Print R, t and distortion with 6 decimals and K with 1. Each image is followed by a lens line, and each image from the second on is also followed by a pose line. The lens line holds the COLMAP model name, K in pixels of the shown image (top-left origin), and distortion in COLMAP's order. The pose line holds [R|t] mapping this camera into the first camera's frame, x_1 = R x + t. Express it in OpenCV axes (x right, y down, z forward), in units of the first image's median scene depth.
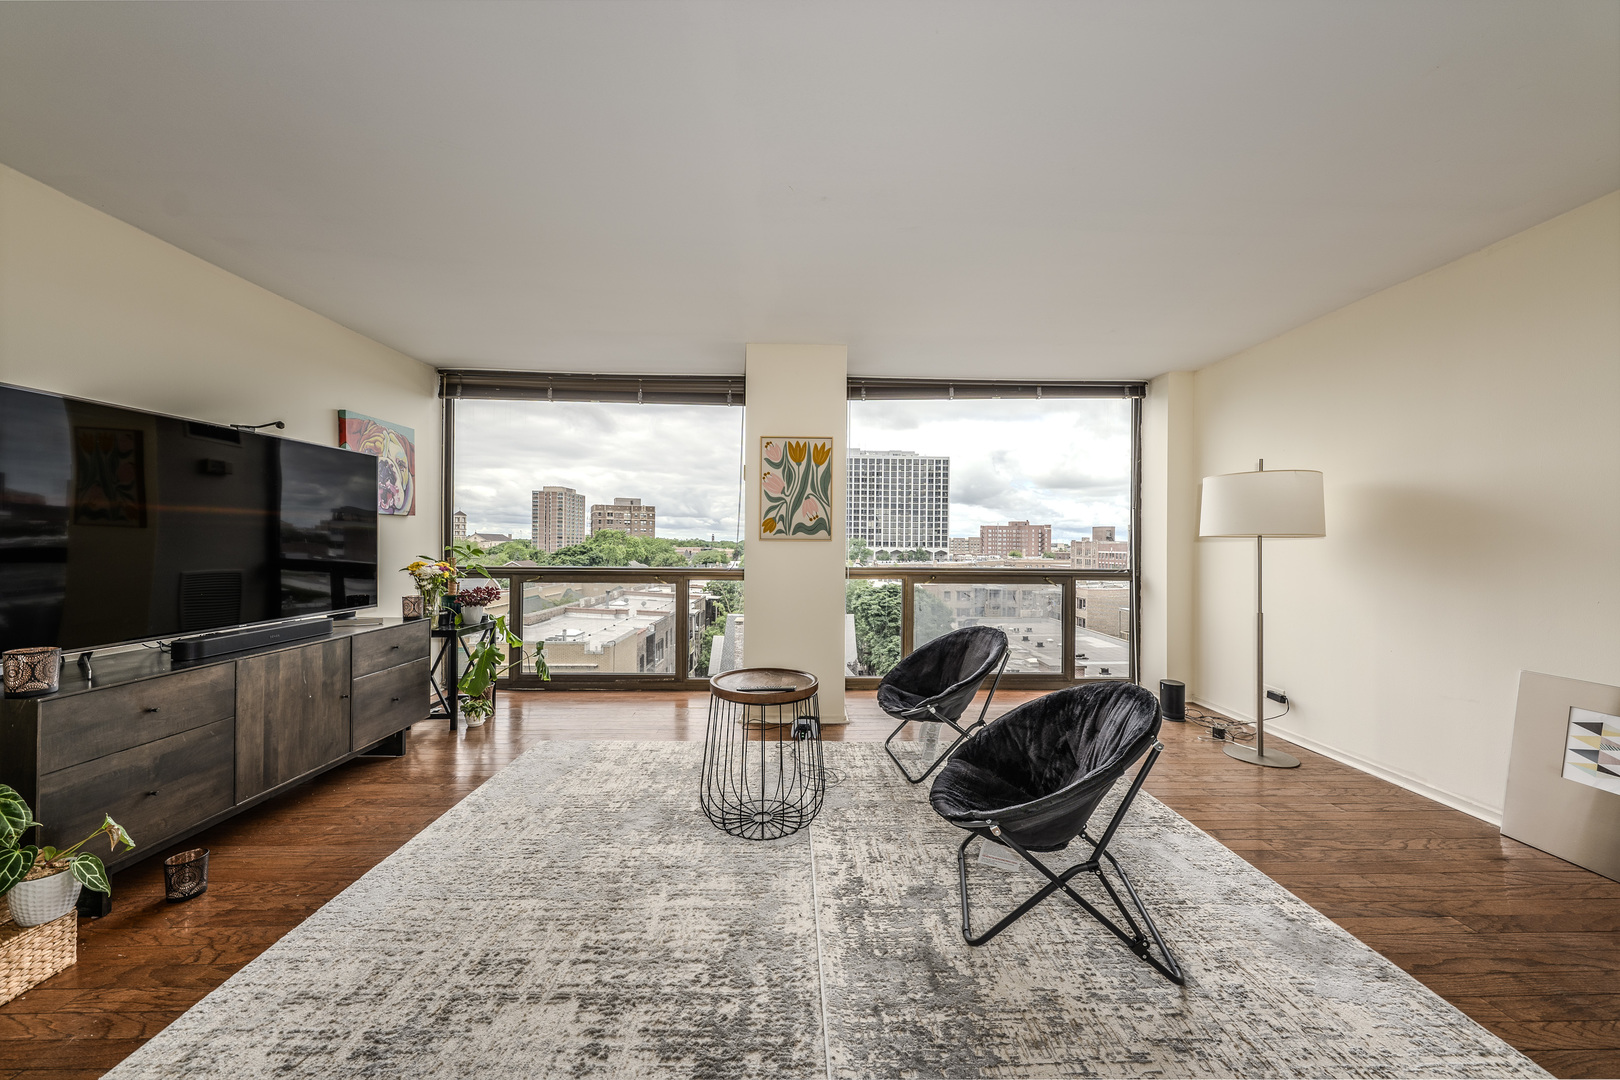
lens RADIAL K [[560.5, 0, 811.5], [0, 560.5, 547.0], [0, 0, 1]] dist [0.000073, -0.000023]
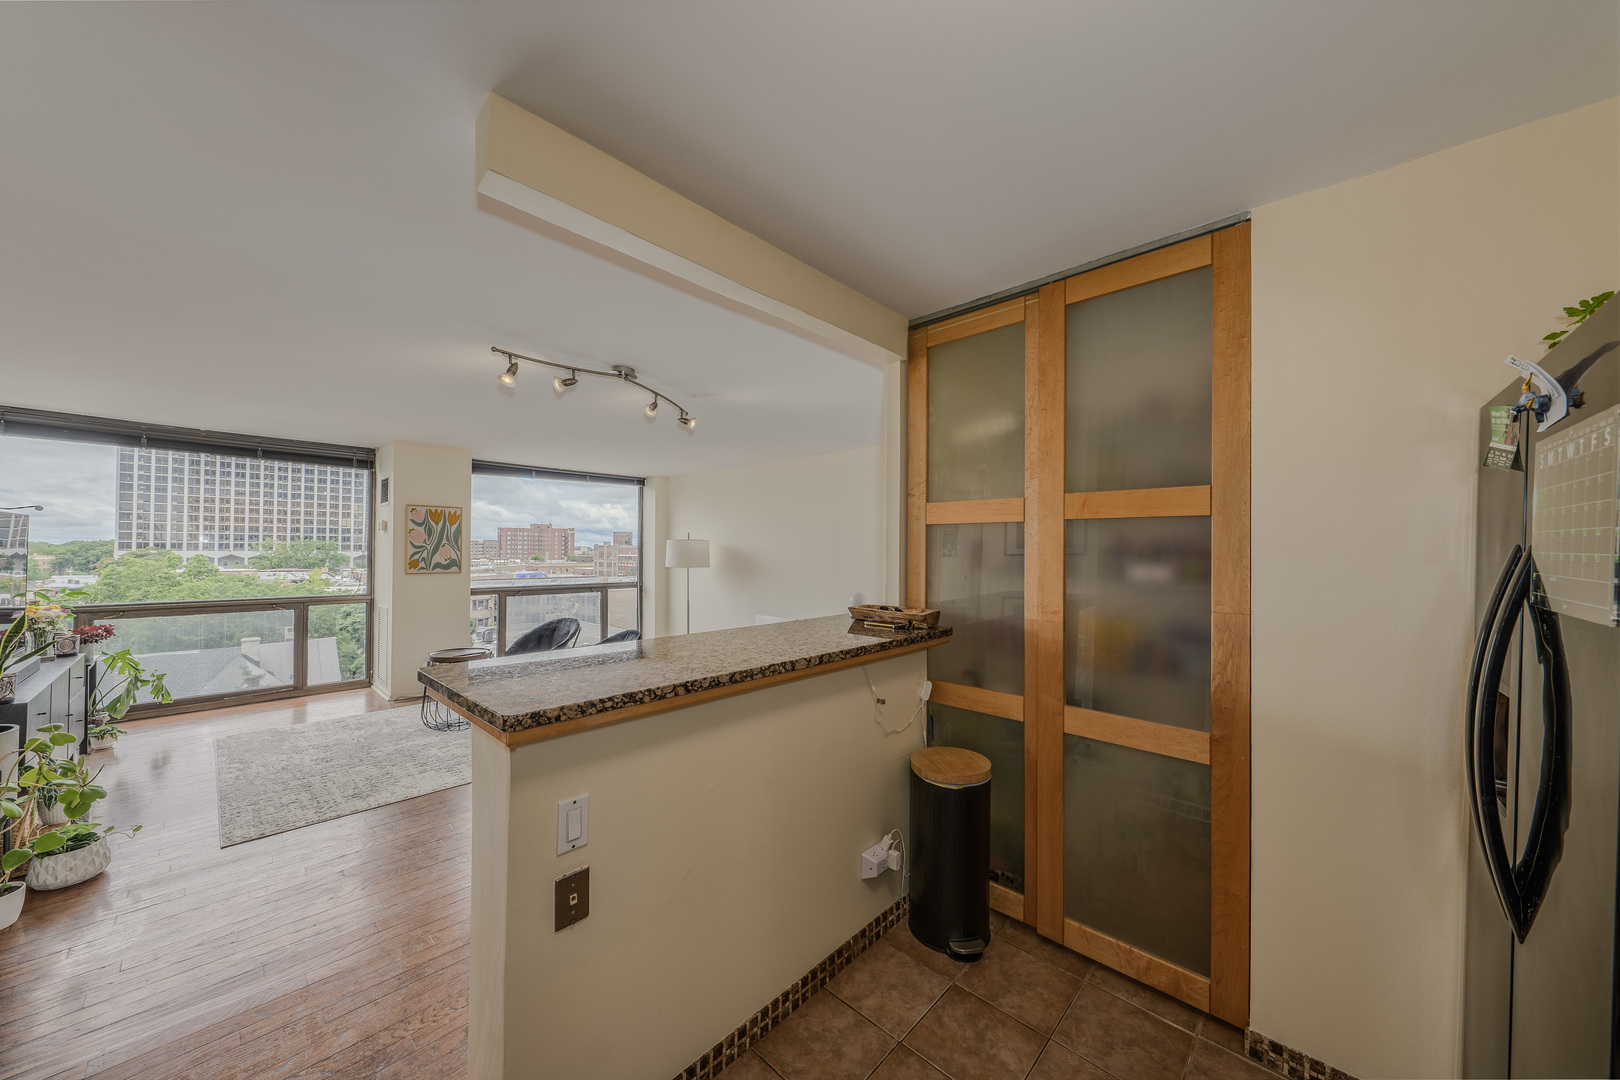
lens RADIAL K [[560.5, 0, 811.5], [0, 560.5, 547.0], [0, 0, 1]] dist [0.000073, -0.000023]
pose [[0.693164, 0.000949, 0.720779, -0.364257], [0.002670, 0.999989, -0.003884, -0.066861], [-0.720775, 0.004616, 0.693154, -0.694894]]
